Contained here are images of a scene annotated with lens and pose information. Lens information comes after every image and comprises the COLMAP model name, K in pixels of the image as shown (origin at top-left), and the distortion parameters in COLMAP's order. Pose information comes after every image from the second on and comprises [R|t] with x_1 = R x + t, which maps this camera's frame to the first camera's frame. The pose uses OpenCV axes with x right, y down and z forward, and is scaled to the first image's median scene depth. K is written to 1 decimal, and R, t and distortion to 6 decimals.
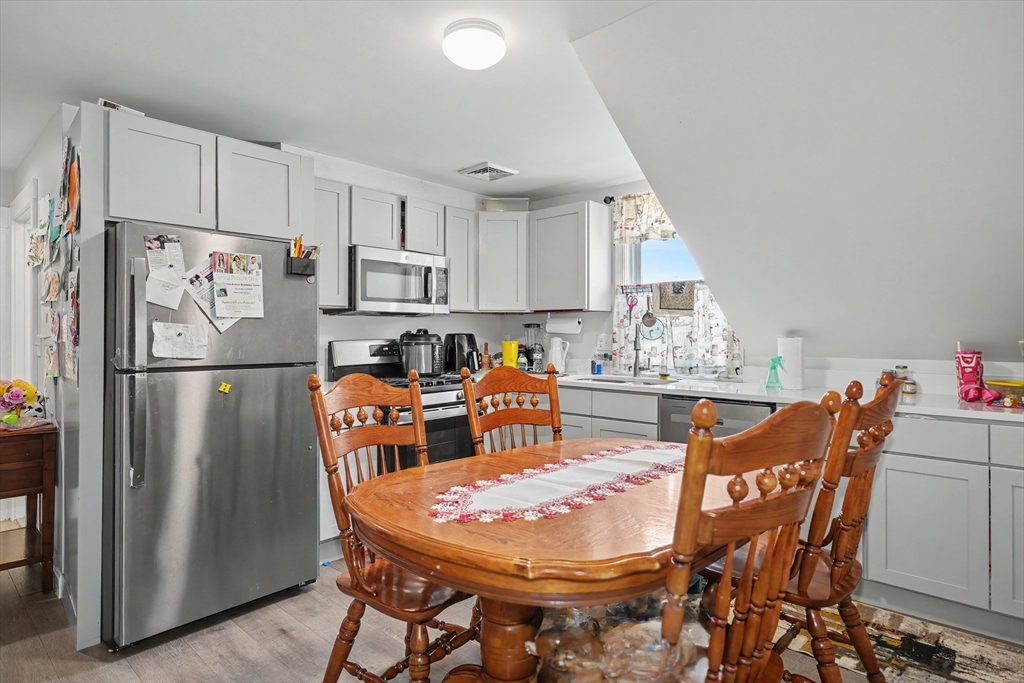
lens RADIAL K [[557.6, 0, 512.0], [0, 557.6, 341.5], [0, 0, 1]] dist [-0.043311, -0.000189]
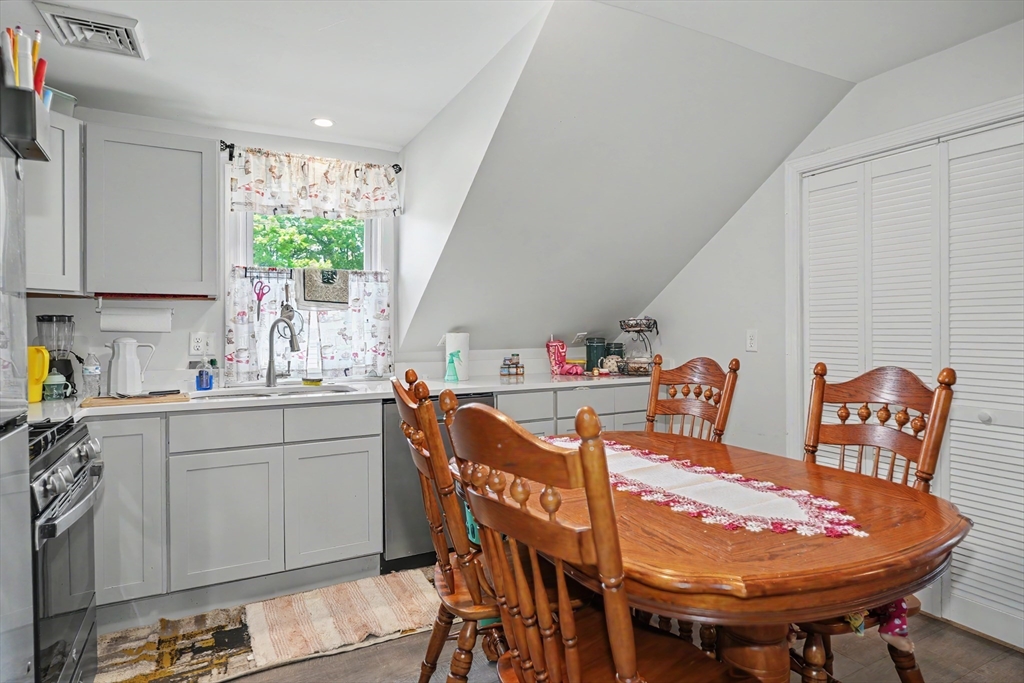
lens RADIAL K [[569.3, 0, 511.0], [0, 569.3, 326.0], [0, 0, 1]] dist [0.019991, 0.000509]
pose [[0.340304, 0.002541, 0.940312, -0.410848], [0.020927, 0.999728, -0.010275, -0.005708], [-0.940082, 0.023175, 0.340159, 0.414107]]
